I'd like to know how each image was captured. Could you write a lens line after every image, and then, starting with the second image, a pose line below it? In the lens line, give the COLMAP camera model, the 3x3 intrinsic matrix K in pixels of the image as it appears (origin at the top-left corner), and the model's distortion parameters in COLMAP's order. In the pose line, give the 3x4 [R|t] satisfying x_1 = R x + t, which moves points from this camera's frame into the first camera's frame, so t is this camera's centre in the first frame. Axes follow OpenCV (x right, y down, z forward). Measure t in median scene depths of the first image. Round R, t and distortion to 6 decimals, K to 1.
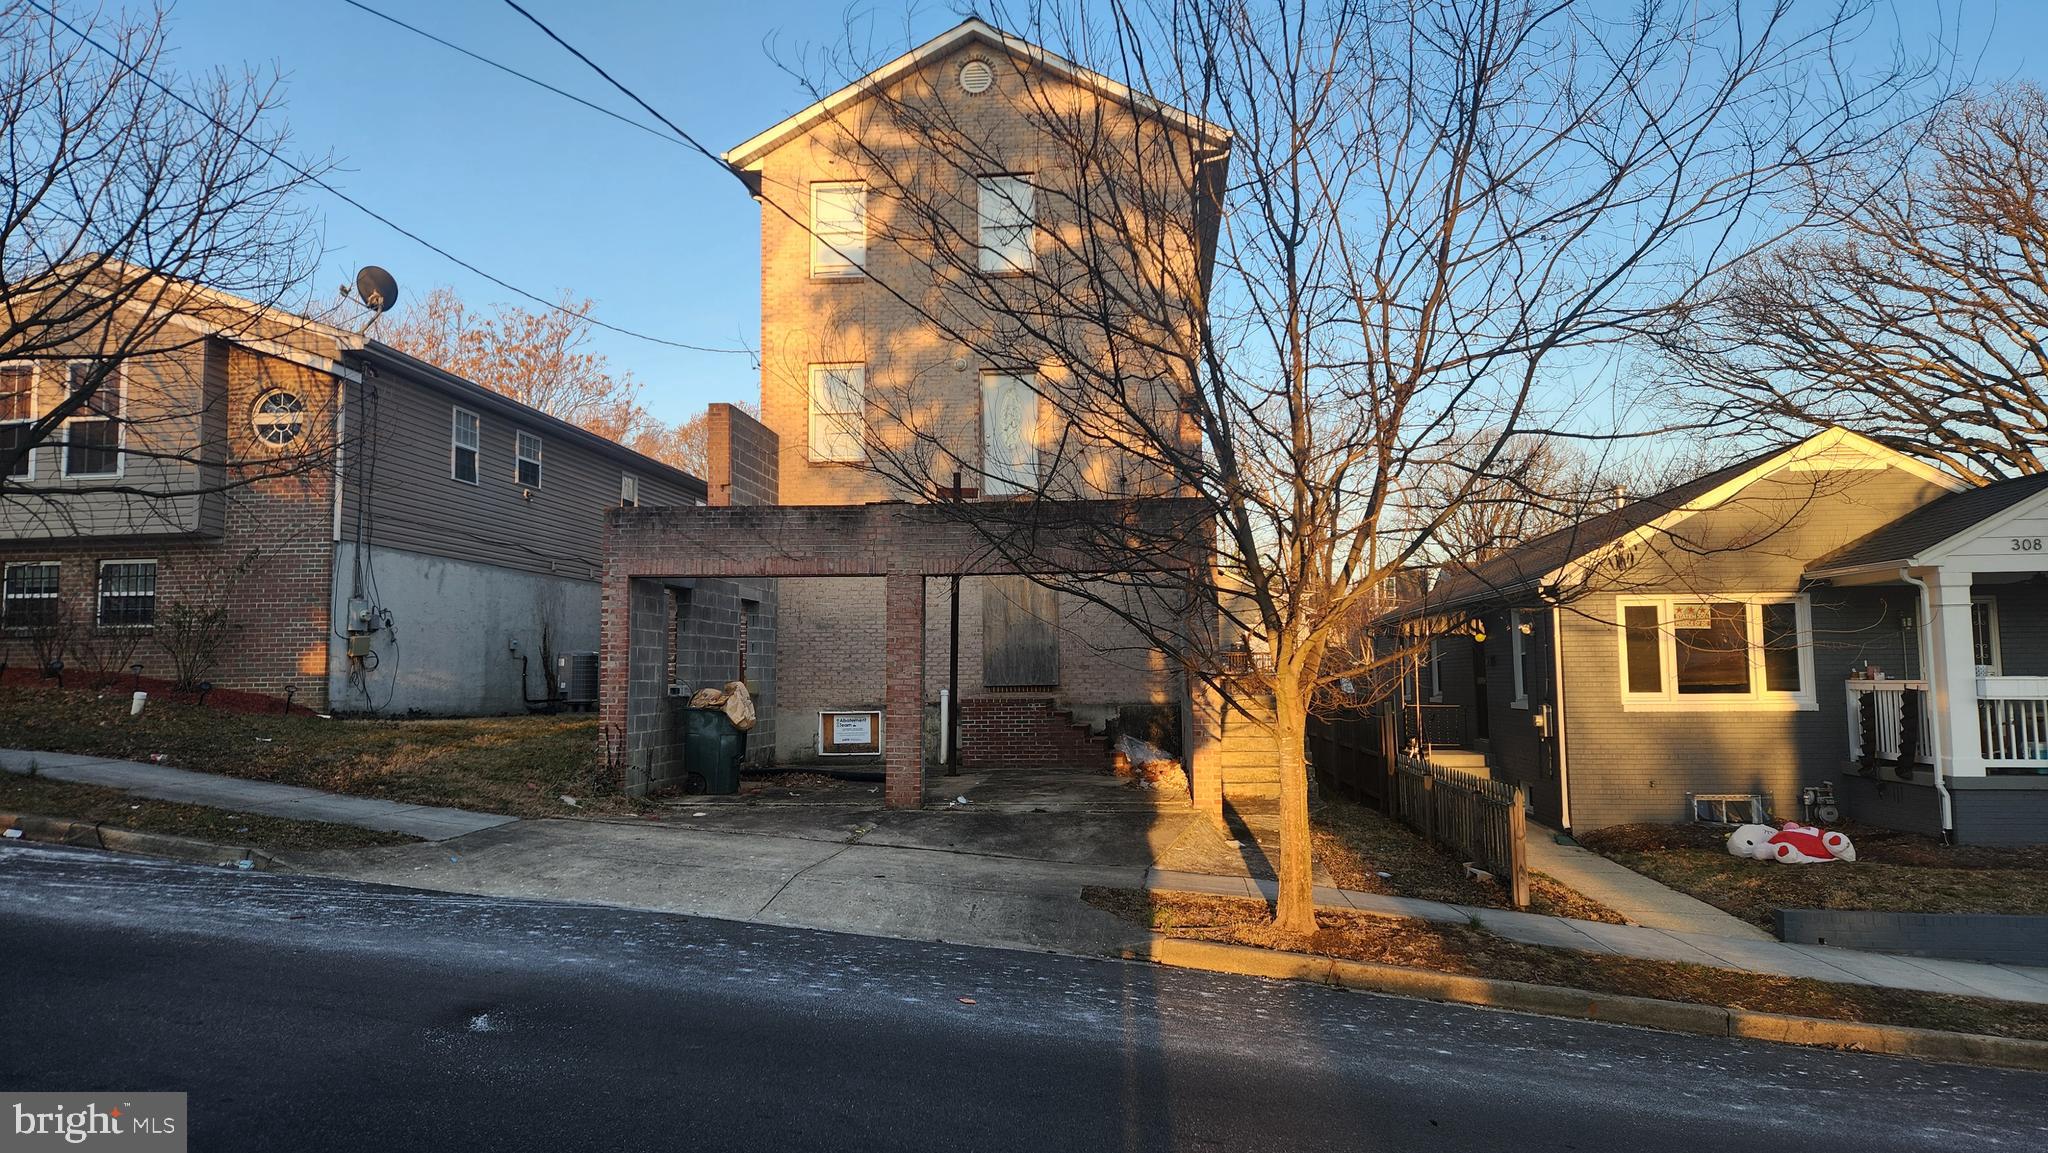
lens RADIAL K [[1382.7, 0, 1018.2], [0, 1382.7, 558.8], [0, 0, 1]] dist [0.106738, -0.110941]
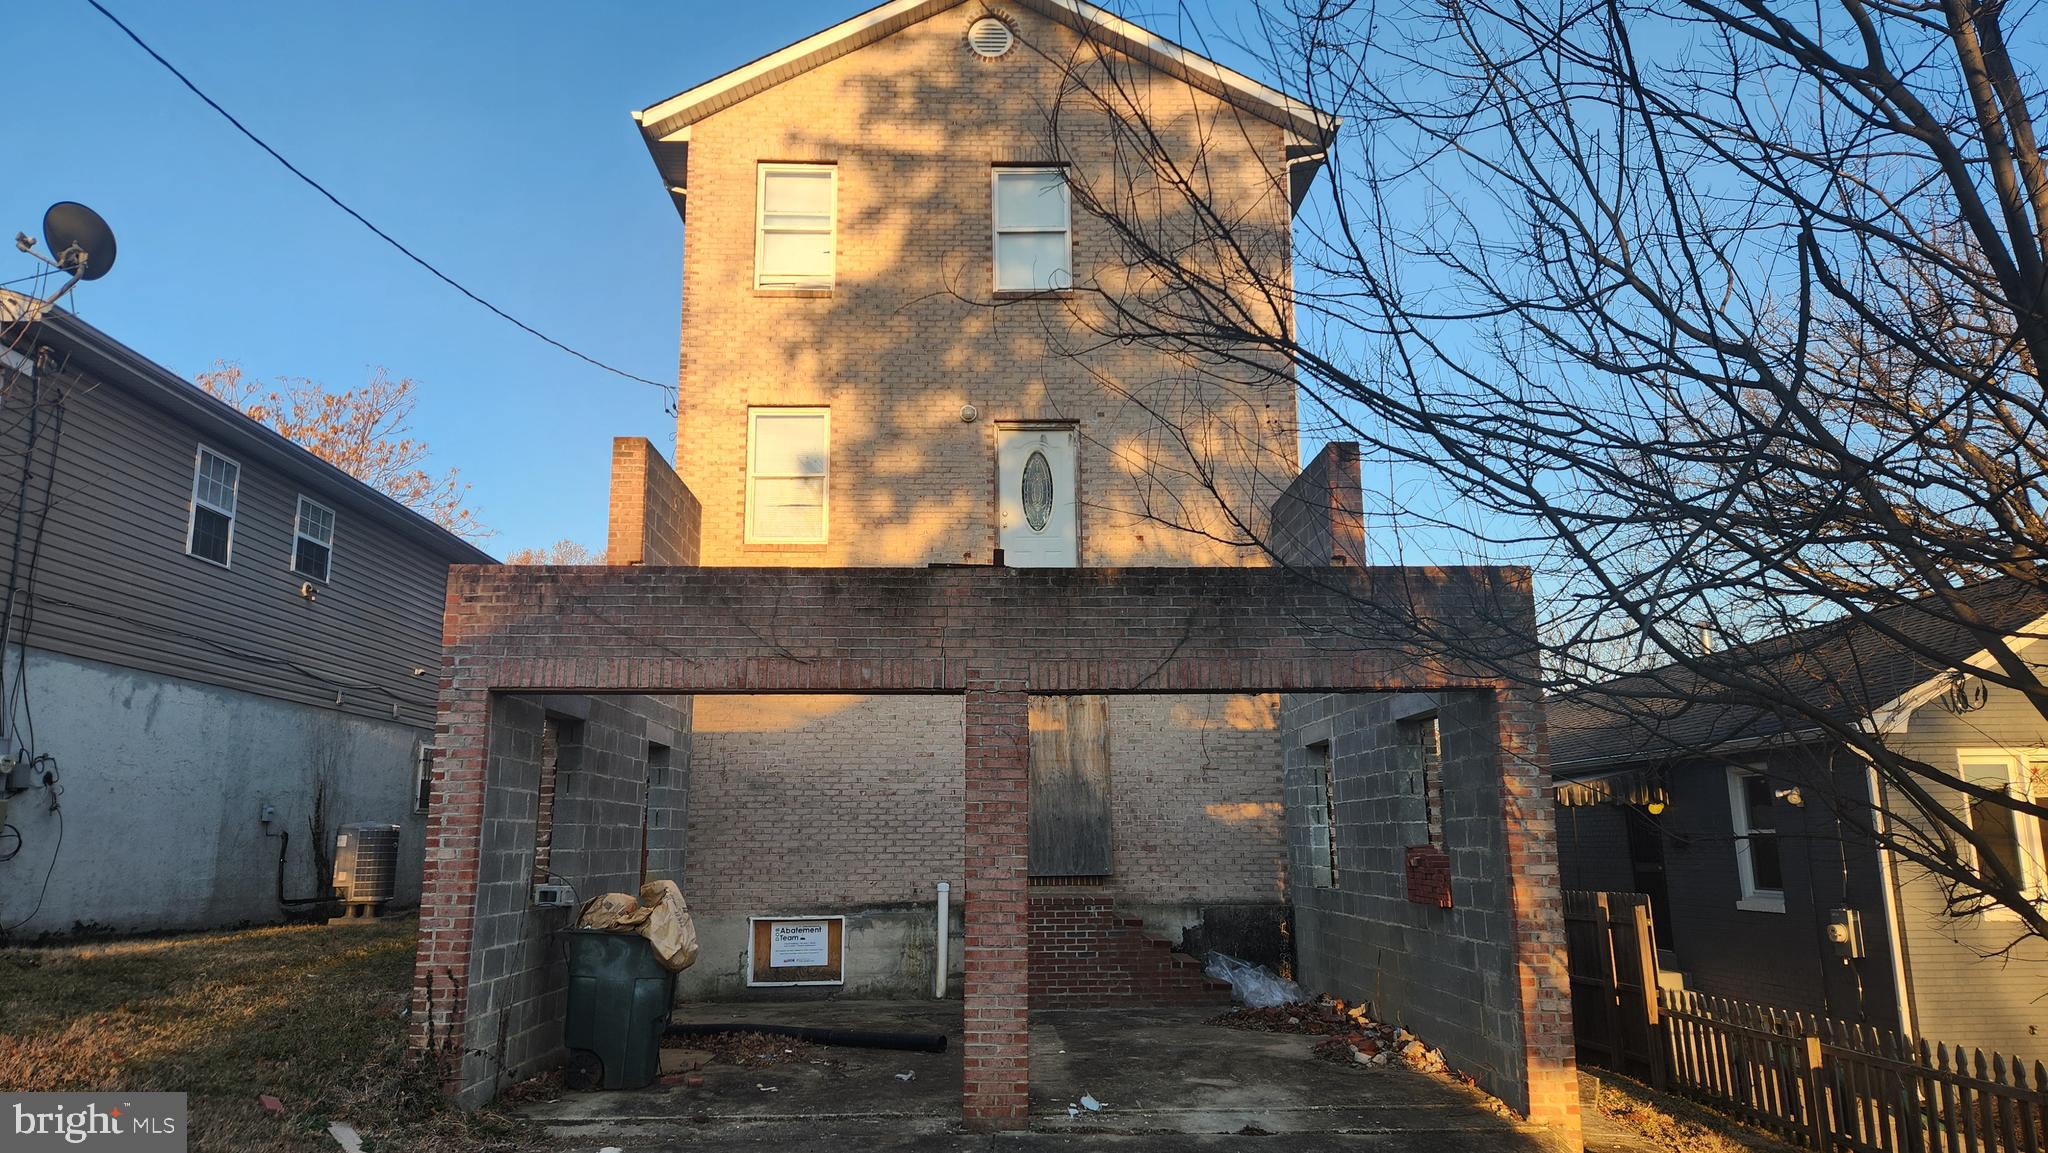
lens RADIAL K [[1382.7, 0, 1018.2], [0, 1382.7, 558.8], [0, 0, 1]] dist [0.106738, -0.110941]
pose [[0.991762, 0.026195, 0.125385, -0.116604], [-0.011310, 0.992951, -0.117983, 0.019664], [-0.127591, 0.115593, 0.985068, 0.343910]]
